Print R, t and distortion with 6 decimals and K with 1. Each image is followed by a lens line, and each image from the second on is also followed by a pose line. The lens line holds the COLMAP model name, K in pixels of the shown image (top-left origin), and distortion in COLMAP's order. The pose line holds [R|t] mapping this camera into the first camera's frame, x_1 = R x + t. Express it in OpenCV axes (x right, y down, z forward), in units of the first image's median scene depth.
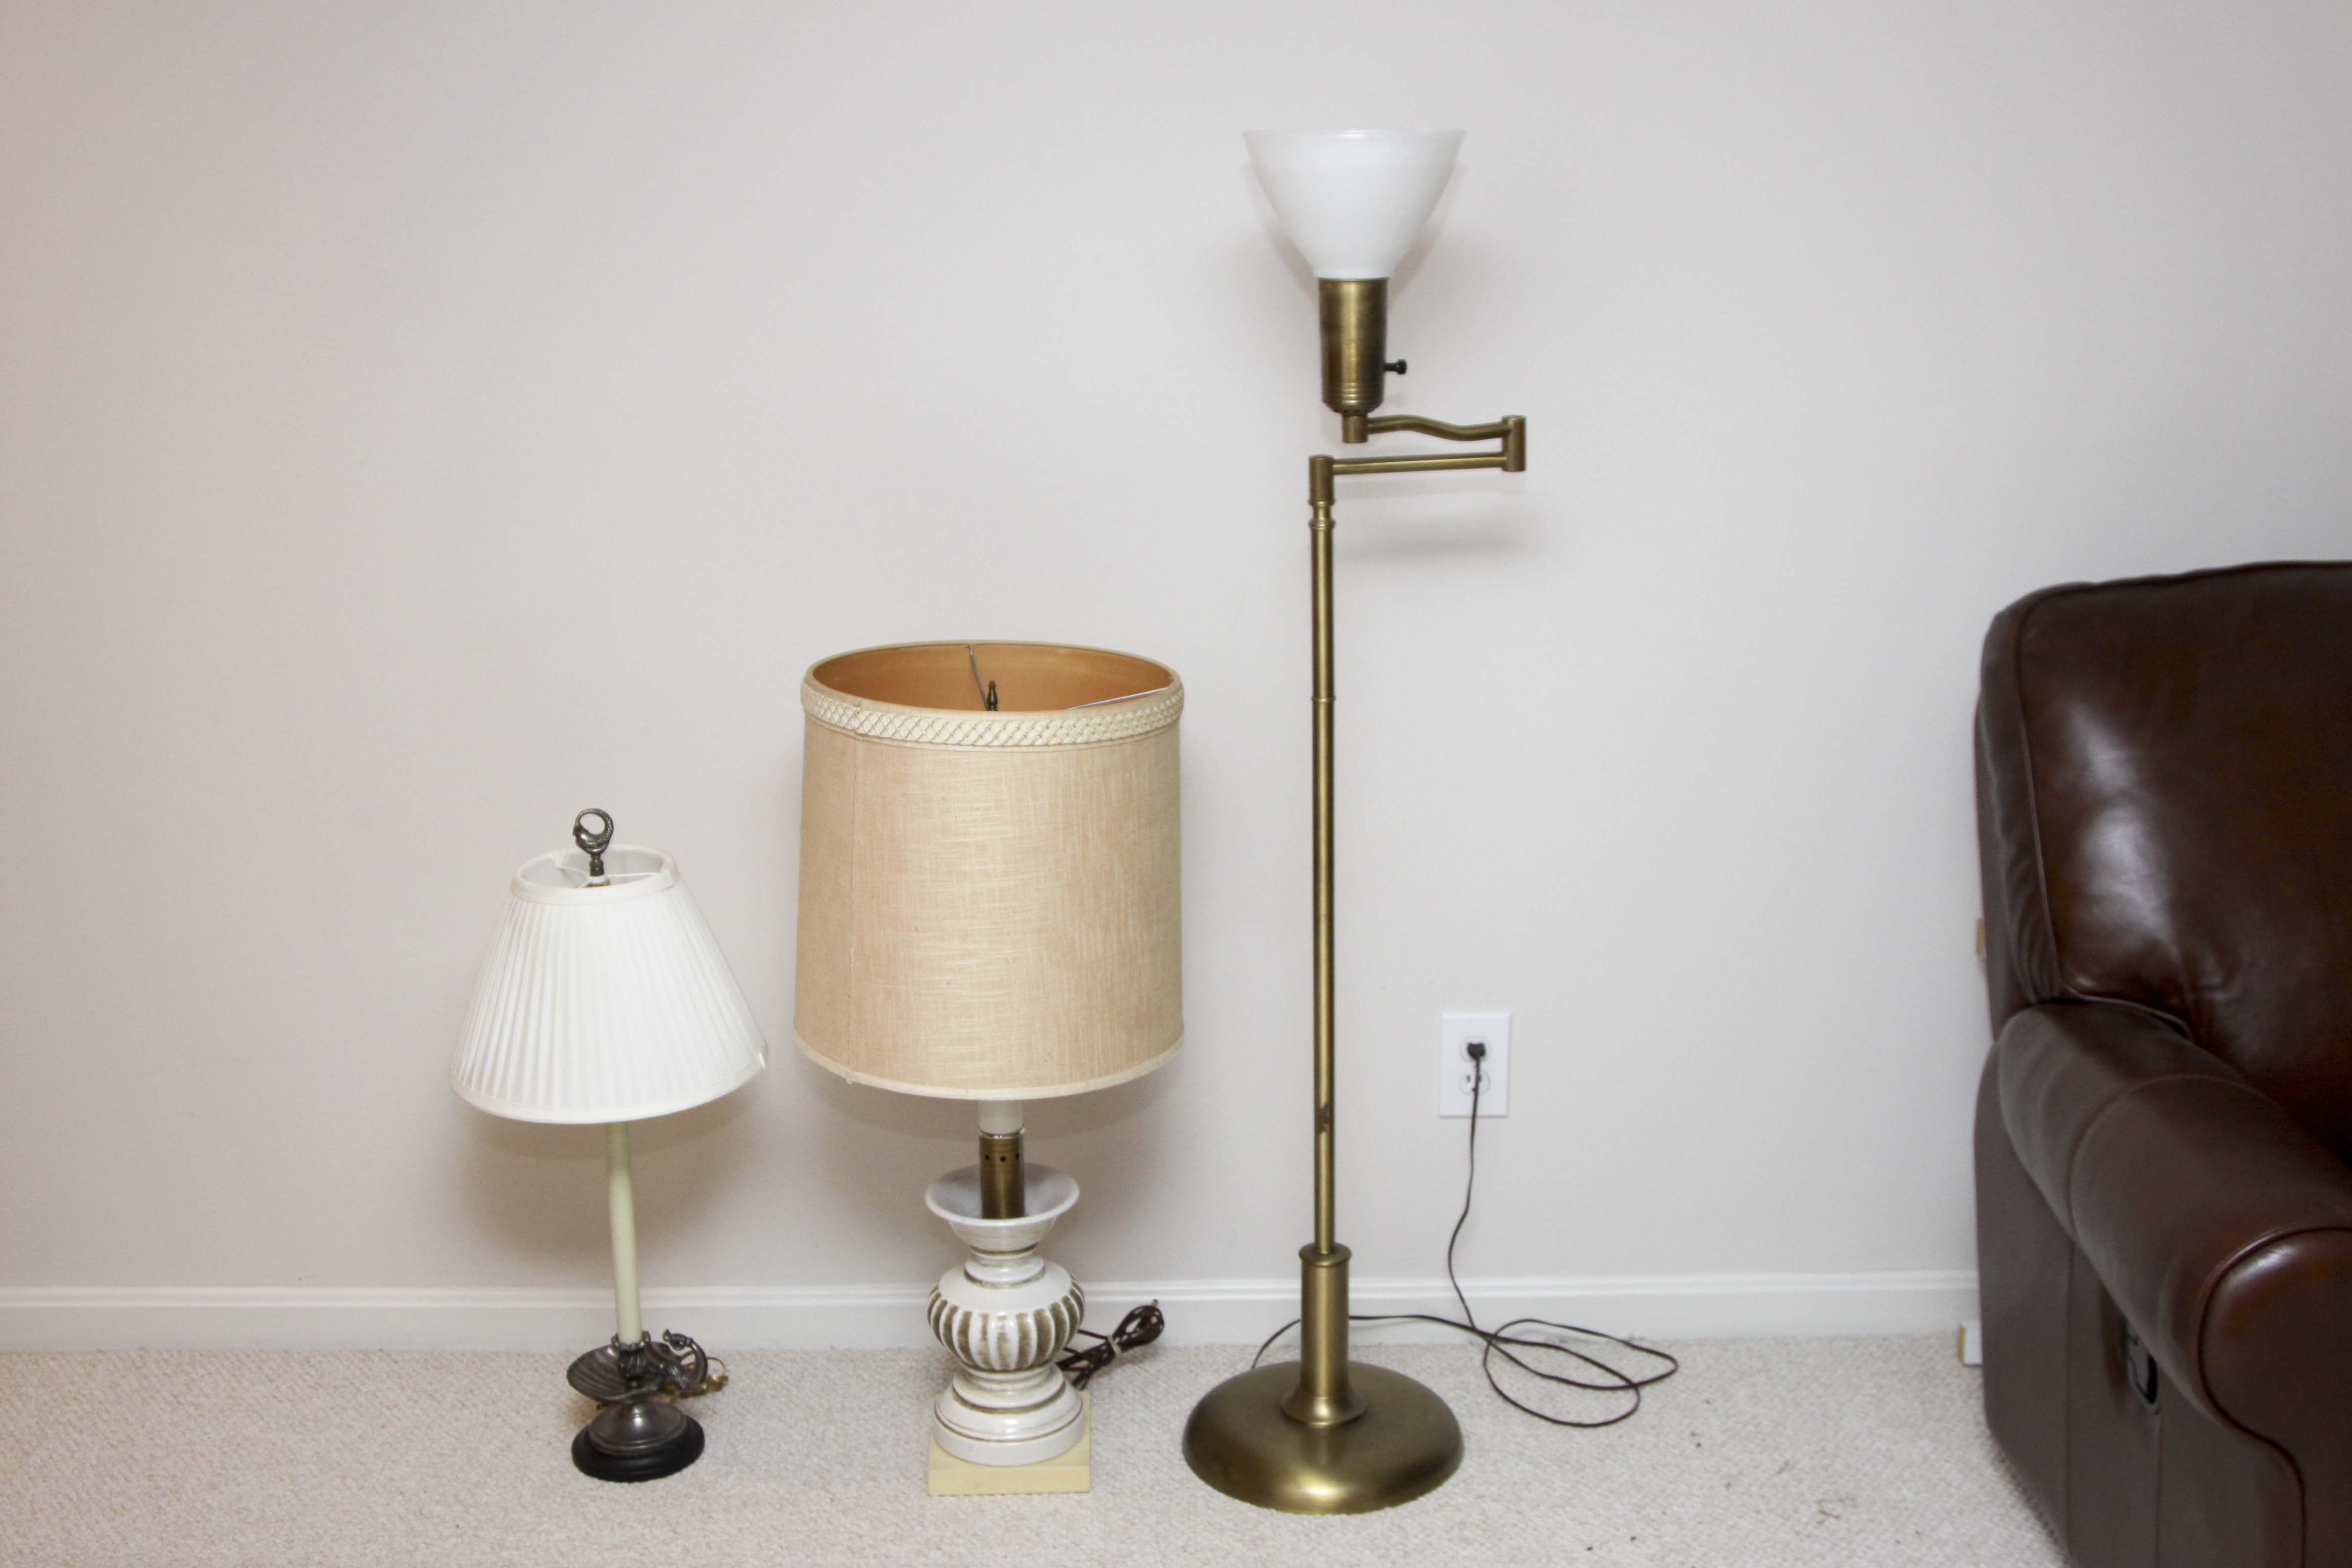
lens RADIAL K [[2554.1, 0, 1187.6], [0, 2554.1, 798.8], [0, 0, 1]] dist [-0.106877, 0.000000]
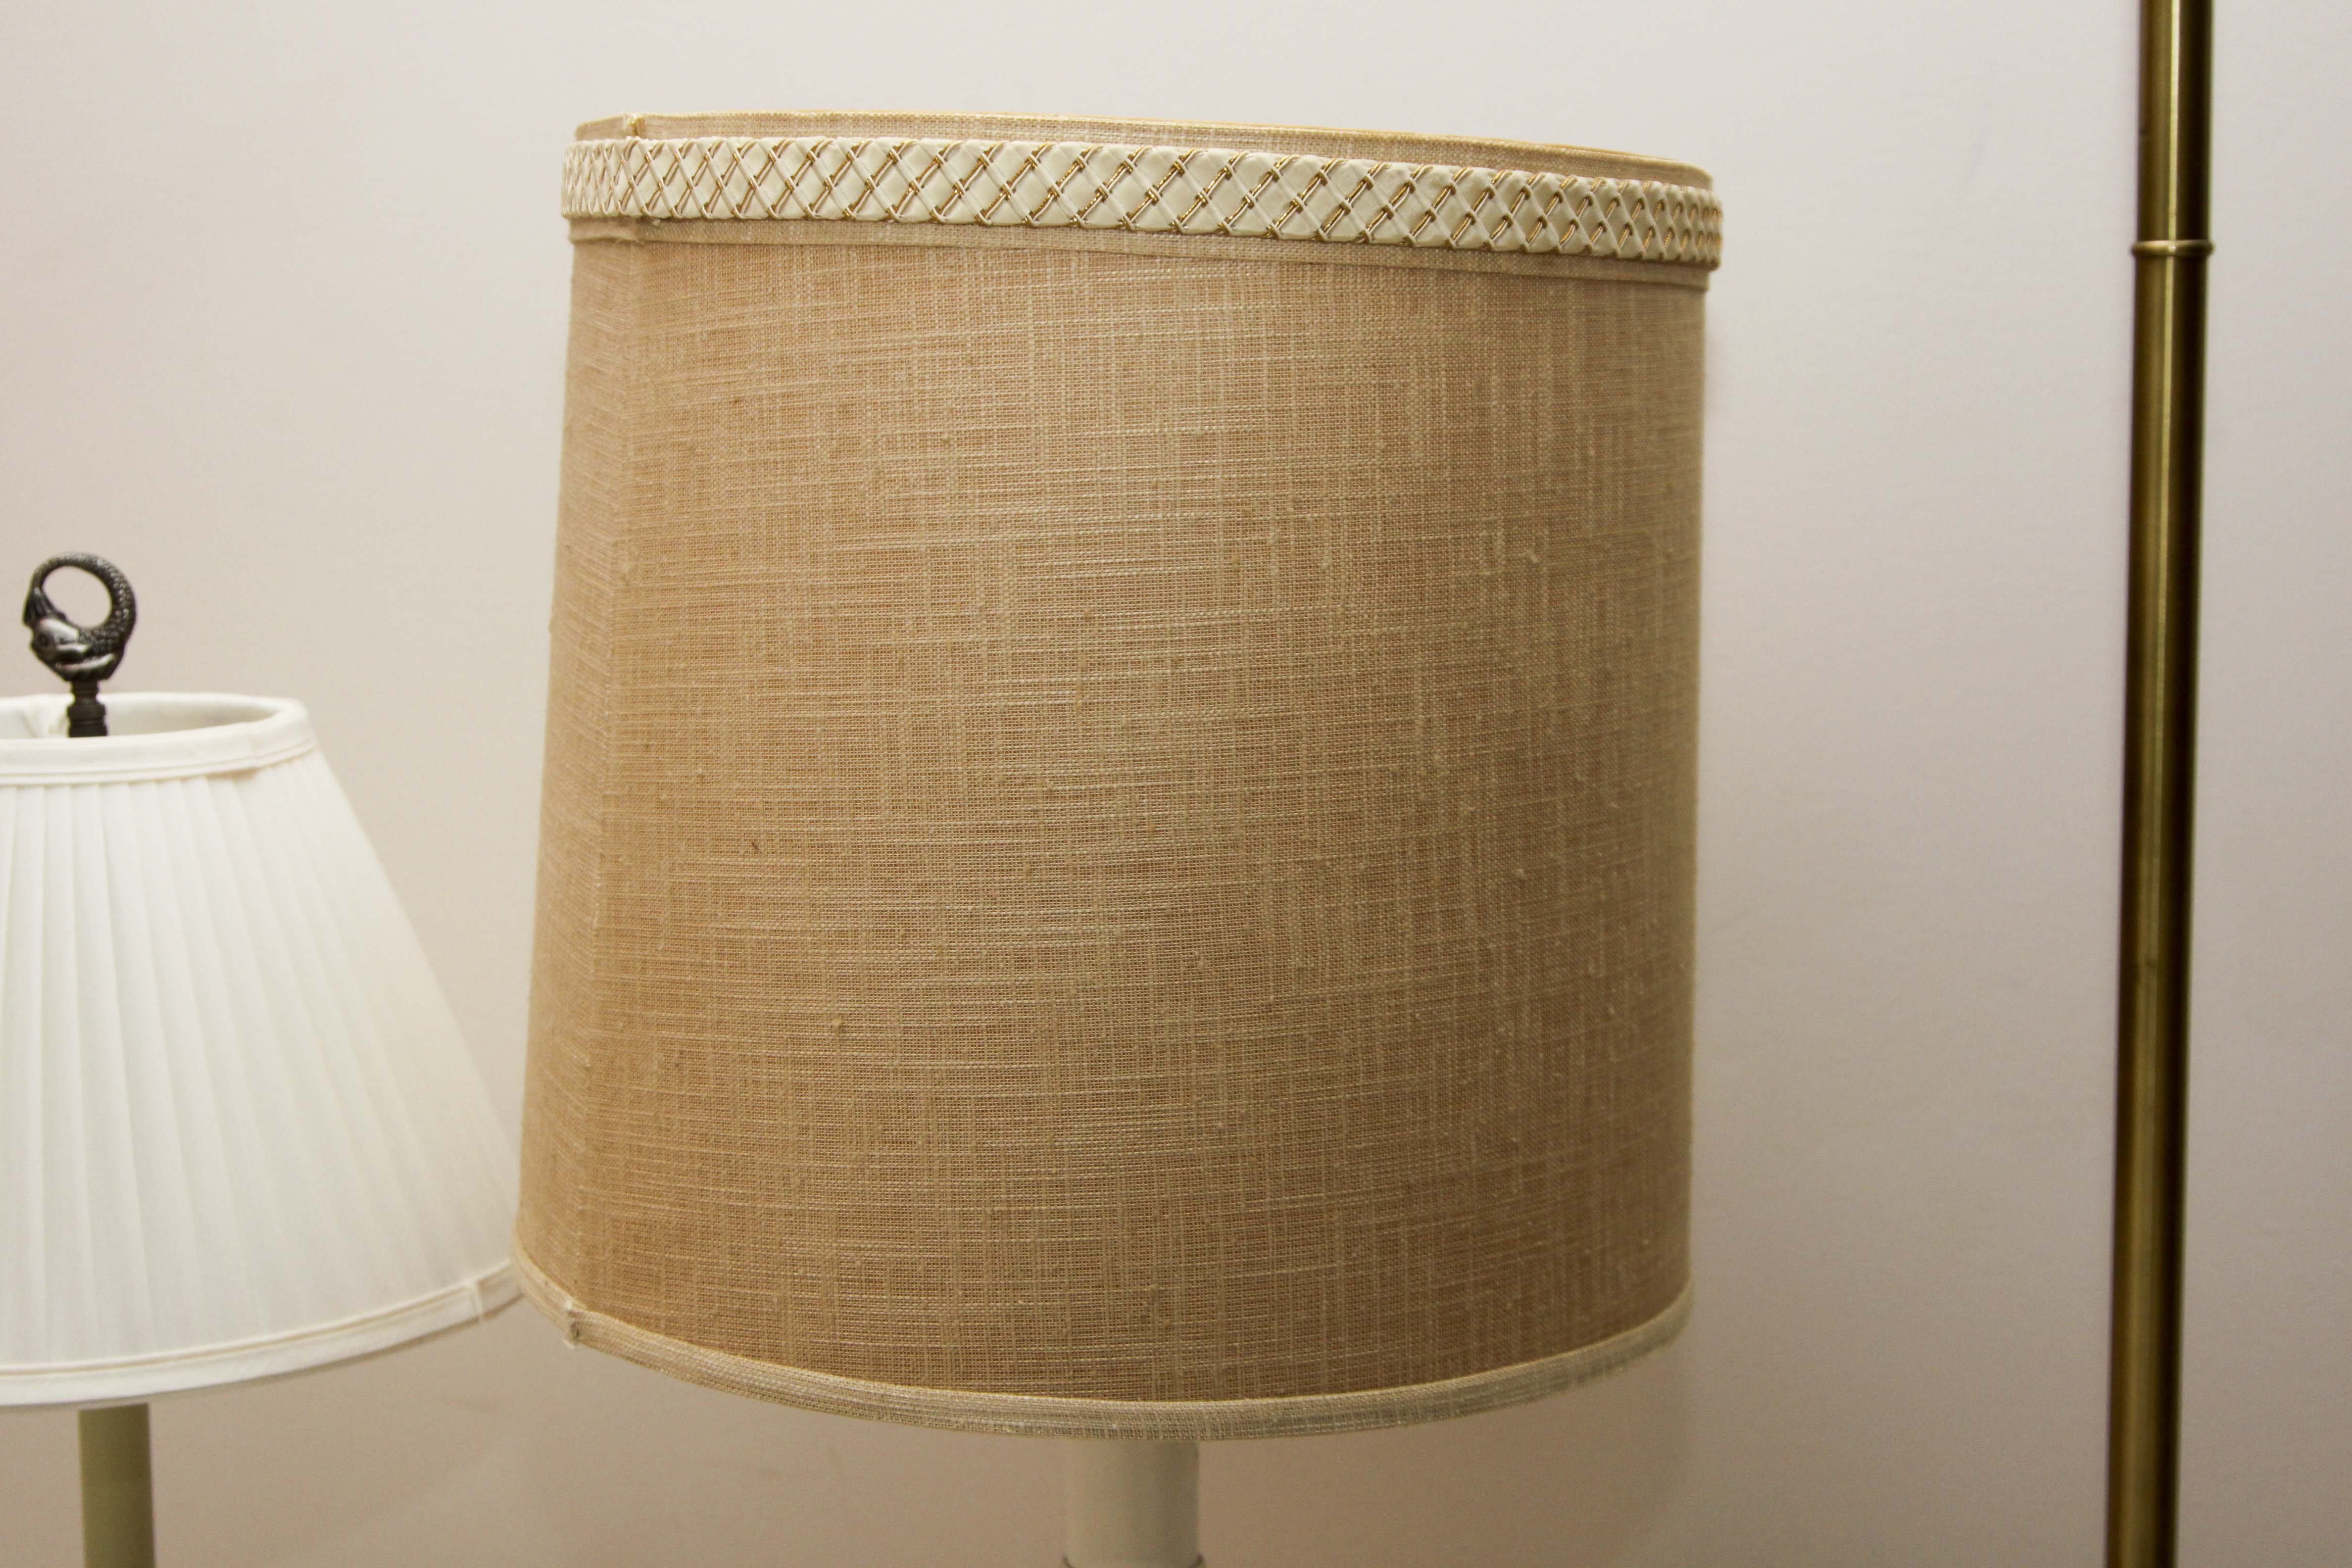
lens RADIAL K [[3806.3, 0, 1168.5], [0, 3806.3, 778.2], [0, 0, 1]] dist [-0.120957, 0.000000]
pose [[0.961691, 0.039367, -0.271295, 0.059053], [-0.072772, 0.990790, -0.114192, 0.081556], [0.264301, 0.129560, 0.955698, 0.506384]]
